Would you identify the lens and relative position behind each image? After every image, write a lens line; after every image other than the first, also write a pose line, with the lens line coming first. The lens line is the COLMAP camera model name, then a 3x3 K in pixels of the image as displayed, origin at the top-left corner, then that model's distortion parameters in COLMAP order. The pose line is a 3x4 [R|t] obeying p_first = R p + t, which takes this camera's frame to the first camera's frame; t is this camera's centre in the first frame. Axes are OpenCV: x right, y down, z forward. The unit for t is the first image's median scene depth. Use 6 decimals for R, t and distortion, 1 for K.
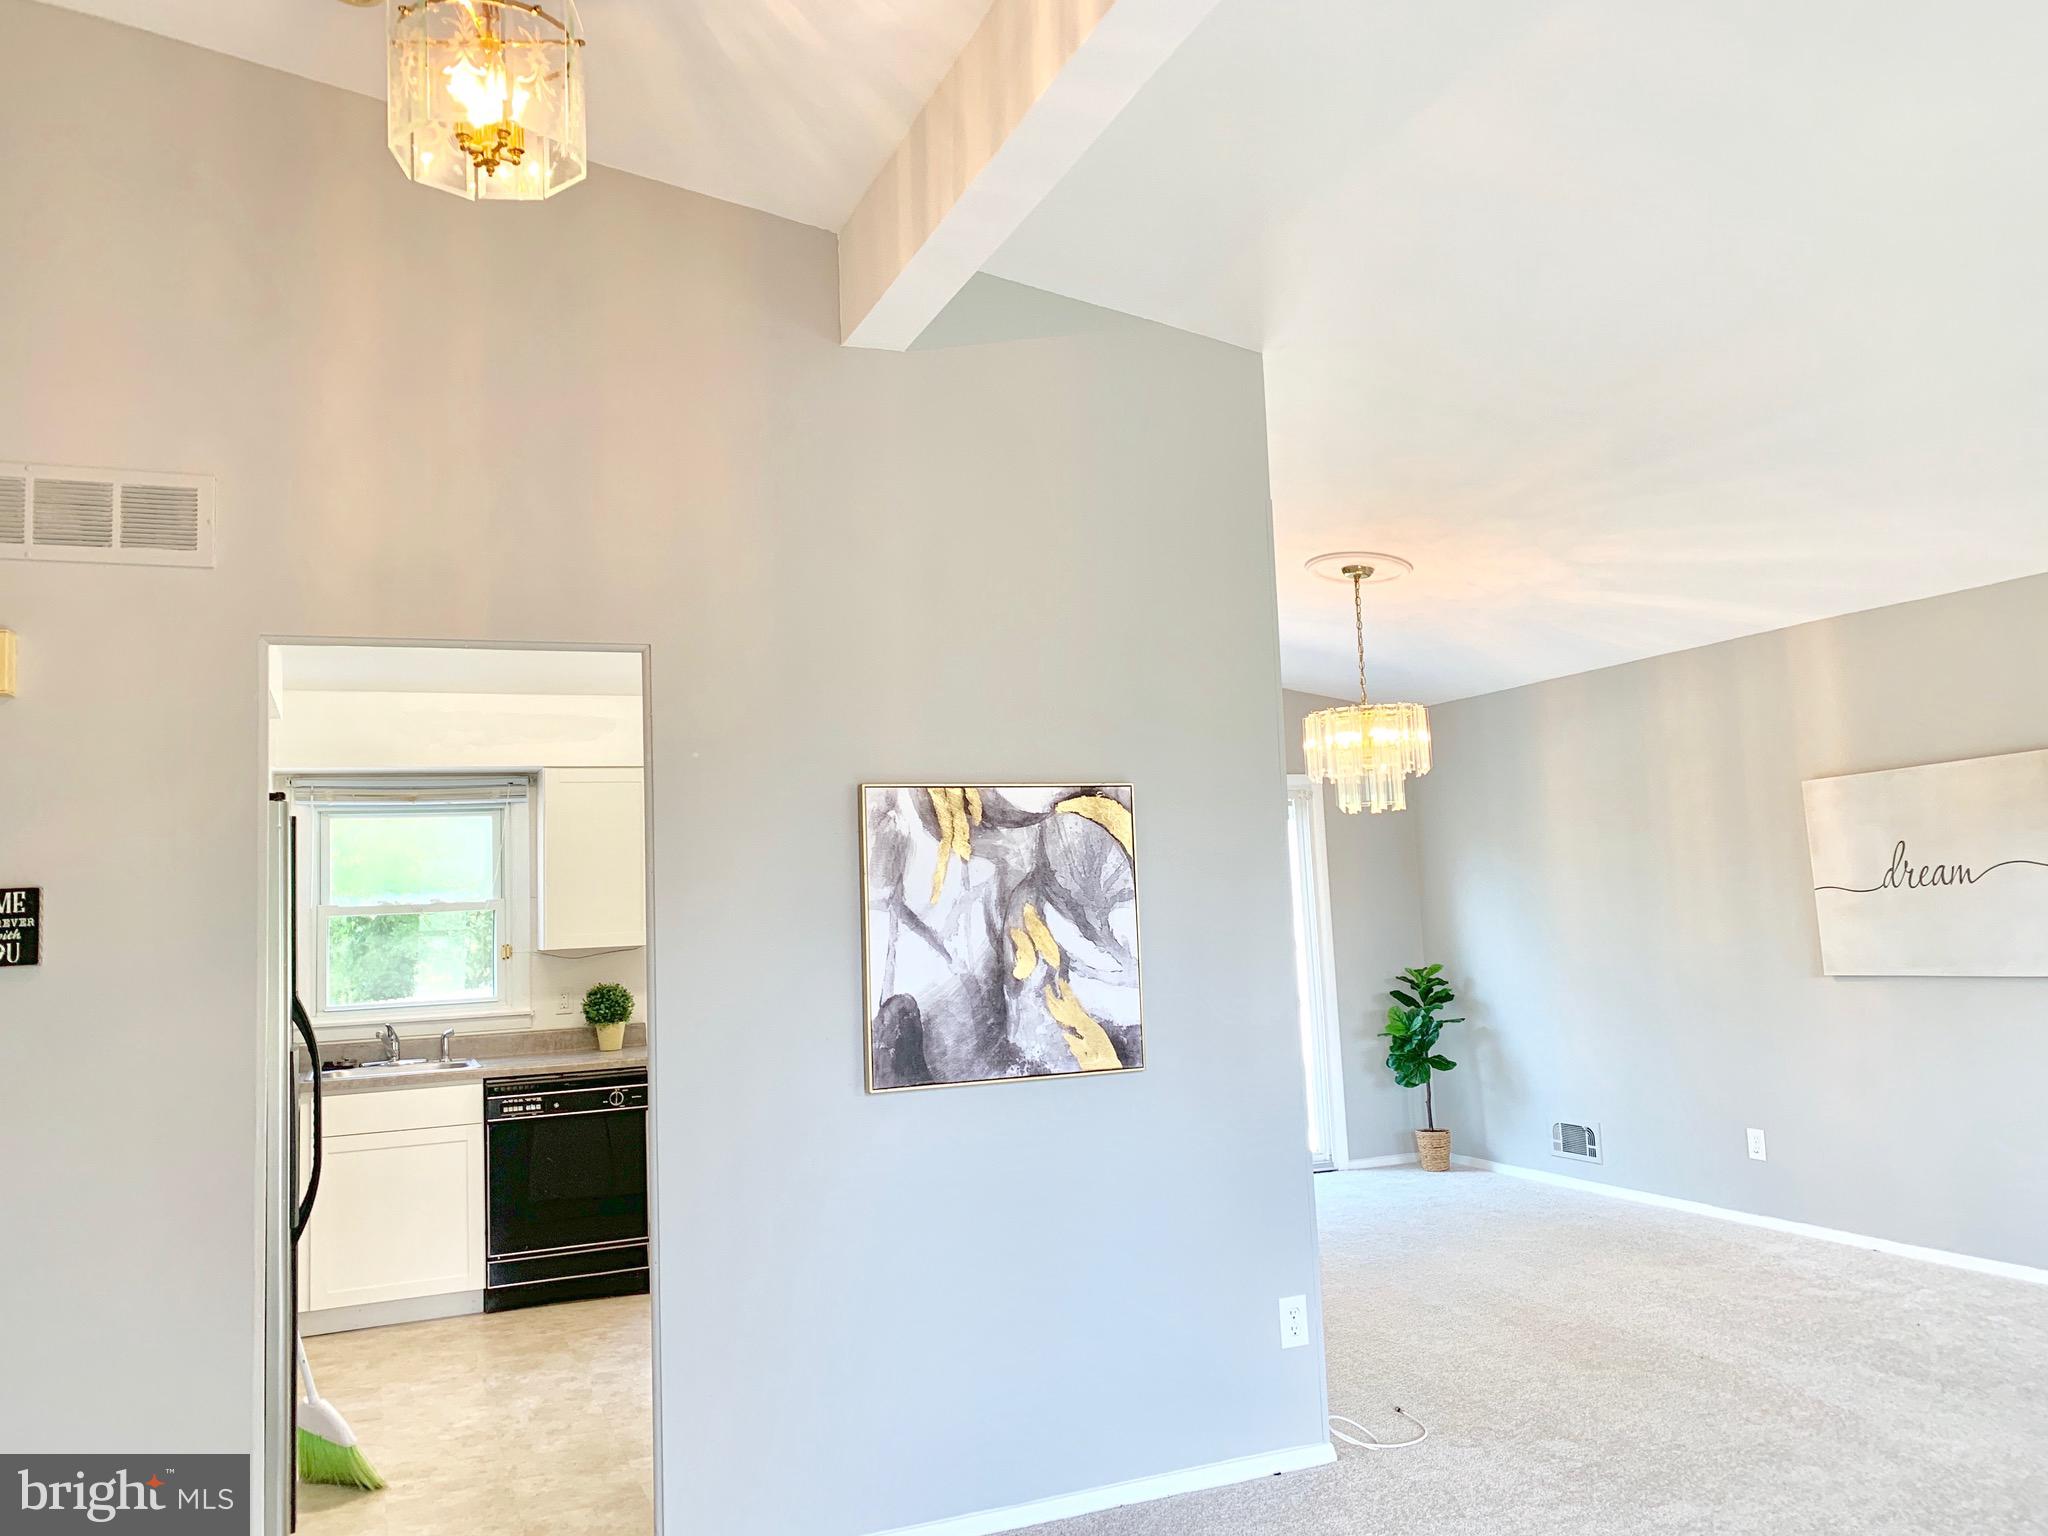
lens RADIAL K [[1580.6, 0, 1004.8], [0, 1580.6, 750.1], [0, 0, 1]] dist [0.048388, -0.050100]
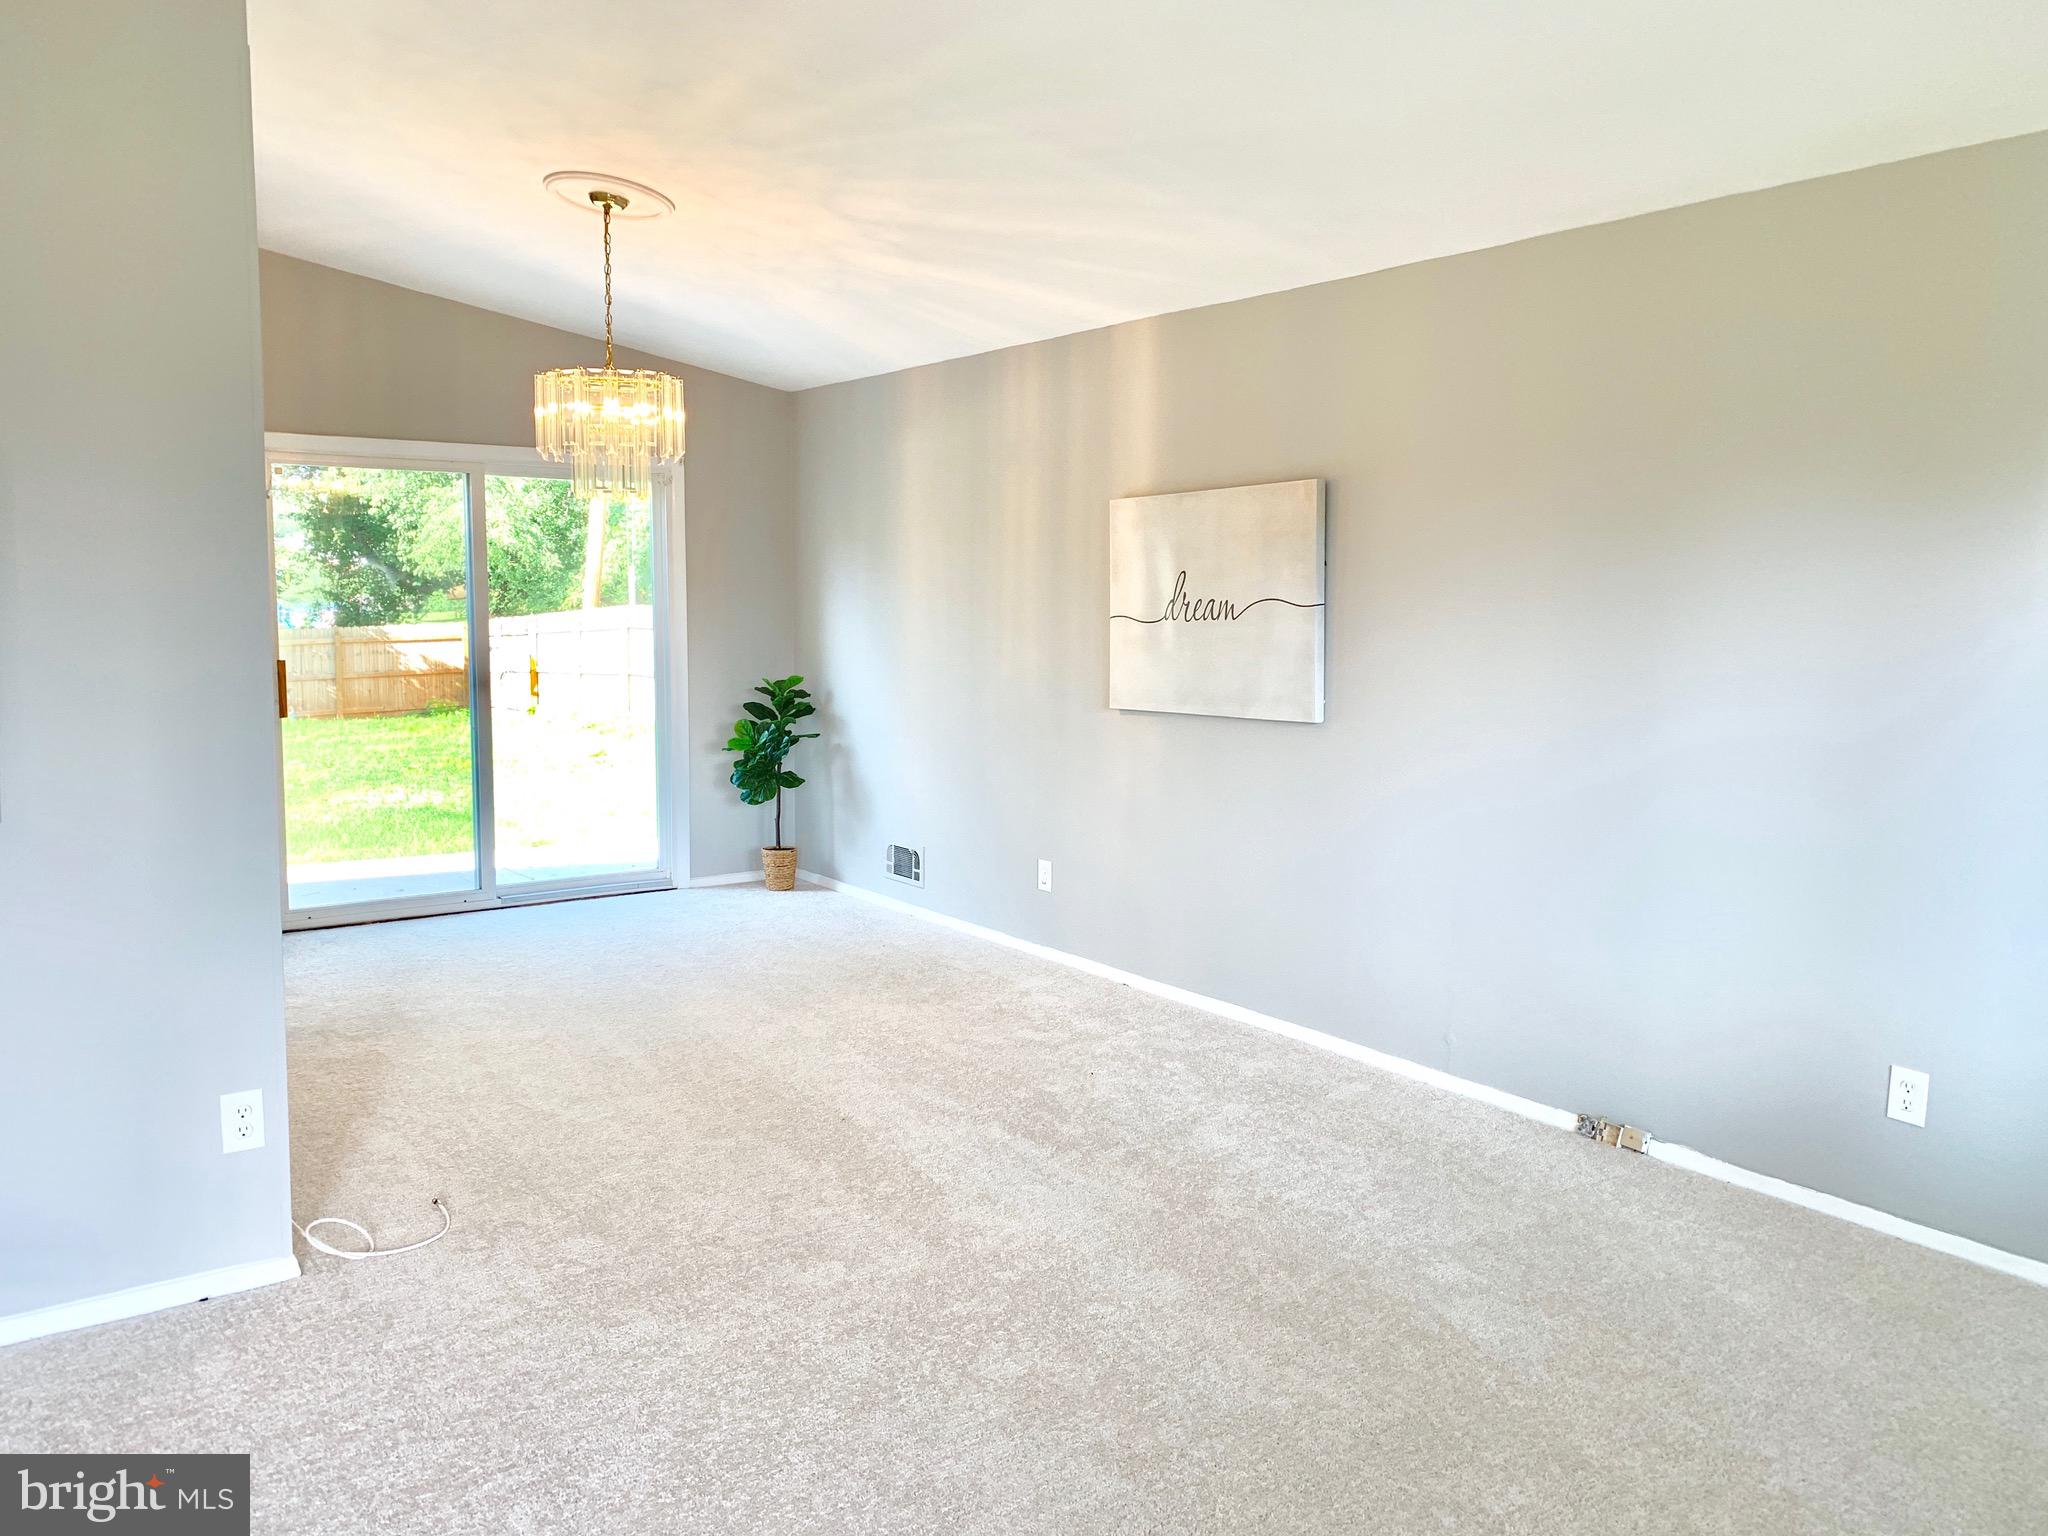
lens RADIAL K [[1580.6, 0, 1019.9], [0, 1580.6, 770.0], [0, 0, 1]] dist [0.048388, -0.050100]
pose [[0.970159, 0.027746, 0.240876, 0.240938], [-0.077361, 0.976931, 0.199051, -0.005850], [-0.229797, -0.211745, 0.949925, 0.114629]]
